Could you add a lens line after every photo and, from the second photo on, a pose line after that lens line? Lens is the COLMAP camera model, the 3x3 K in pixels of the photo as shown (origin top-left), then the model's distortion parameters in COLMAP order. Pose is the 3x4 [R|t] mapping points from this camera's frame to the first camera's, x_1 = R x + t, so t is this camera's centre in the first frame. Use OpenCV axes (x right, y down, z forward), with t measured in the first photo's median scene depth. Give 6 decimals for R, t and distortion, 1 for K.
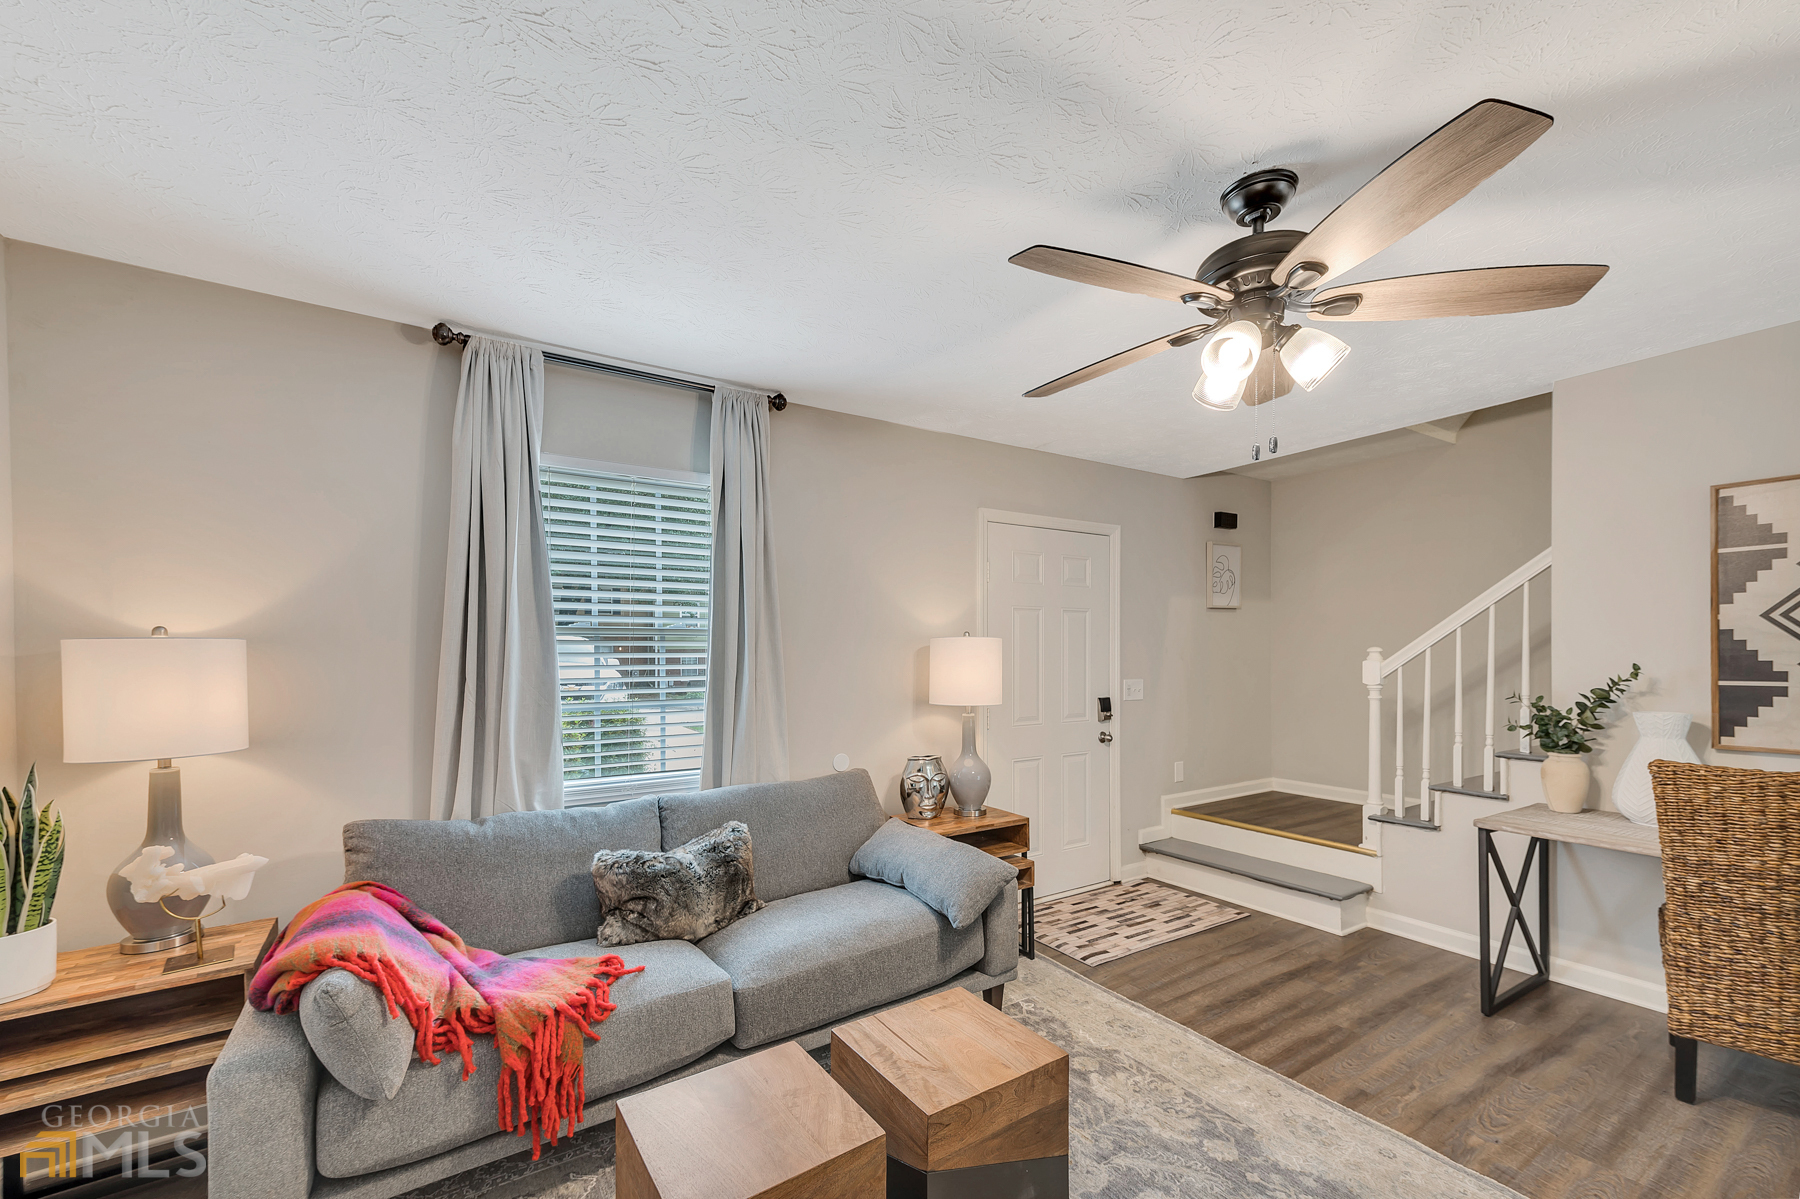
lens RADIAL K [[703.4, 0, 871.0], [0, 703.4, 649.7], [0, 0, 1]] dist [0.016572, -0.000024]
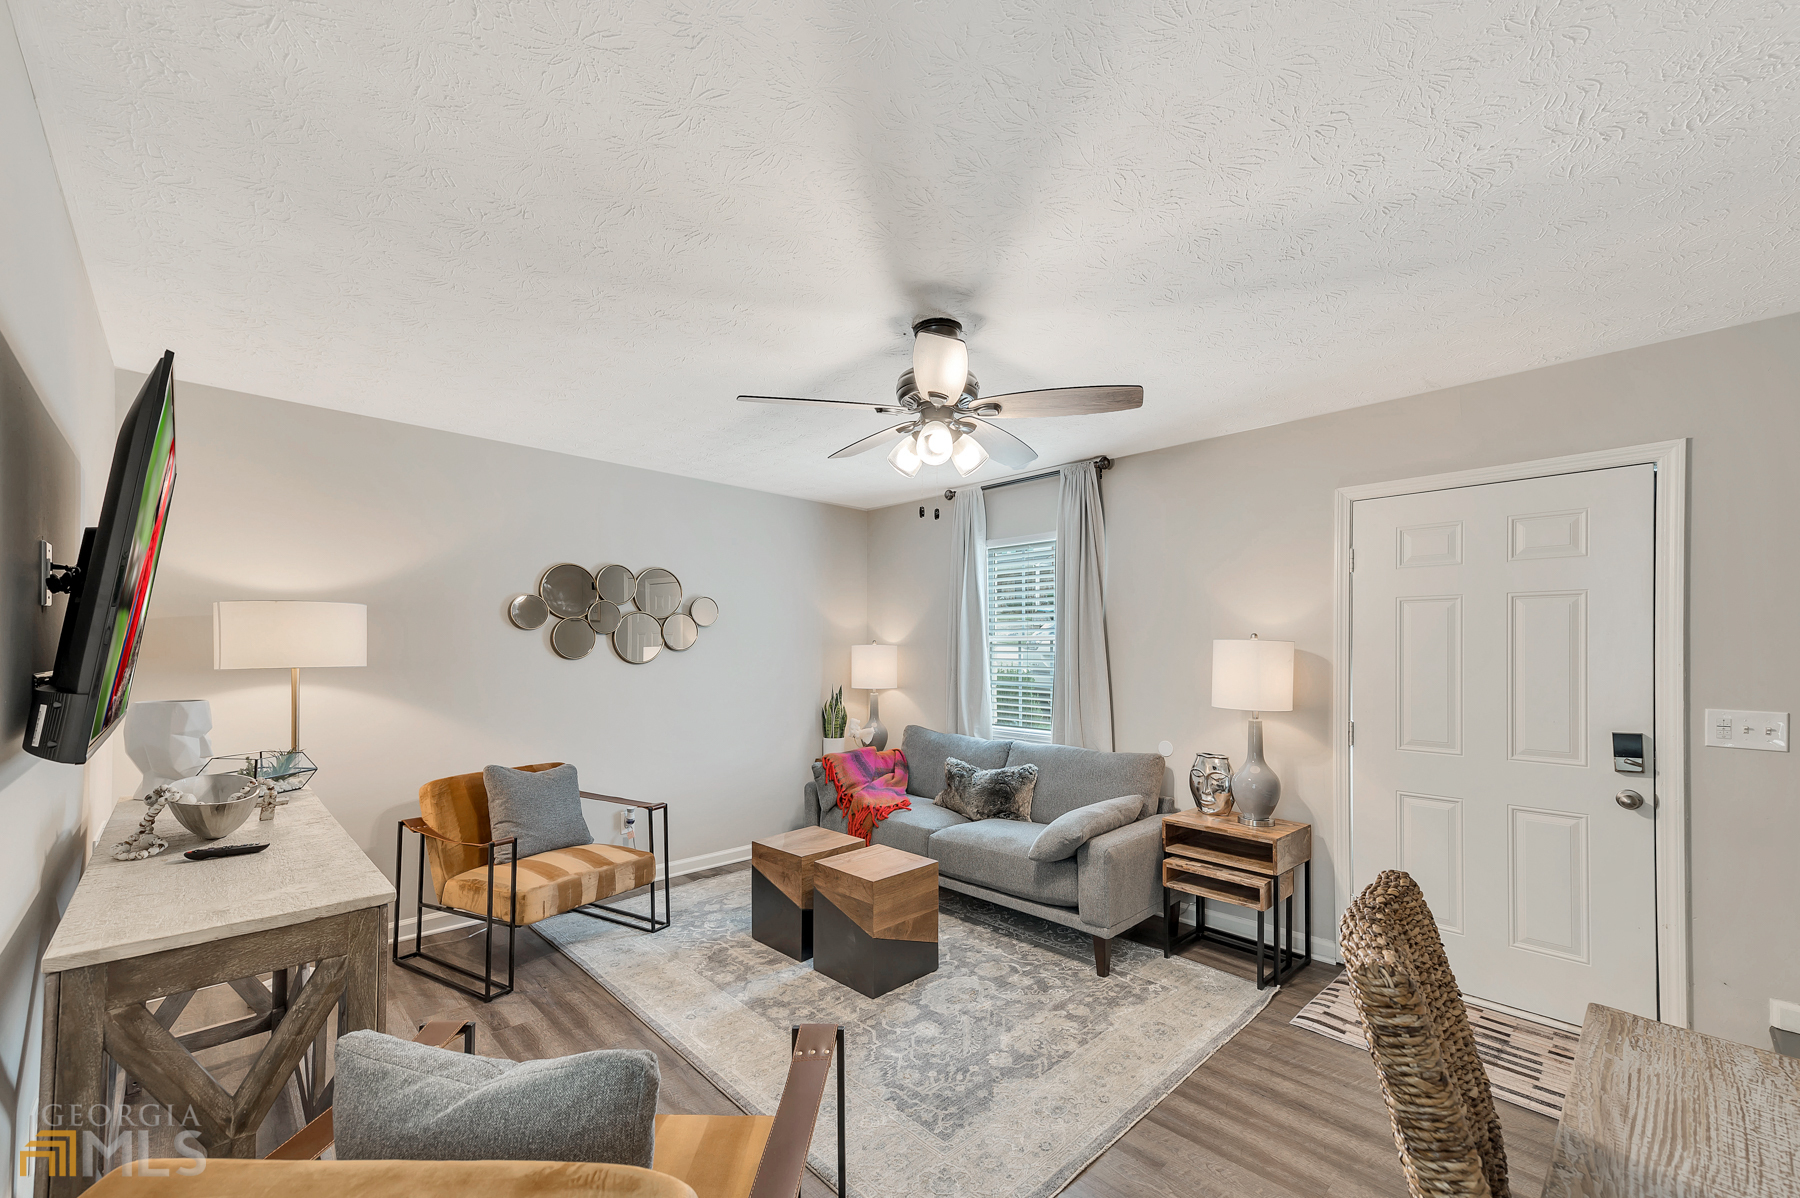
lens RADIAL K [[693.7, 0, 943.2], [0, 693.7, 643.9], [0, 0, 1]] dist [0.018430, 0.000098]
pose [[0.253065, -0.005255, -0.967435, 1.018064], [-0.004184, 0.999970, -0.006526, -0.003385], [0.967440, 0.005699, 0.253035, 0.372613]]
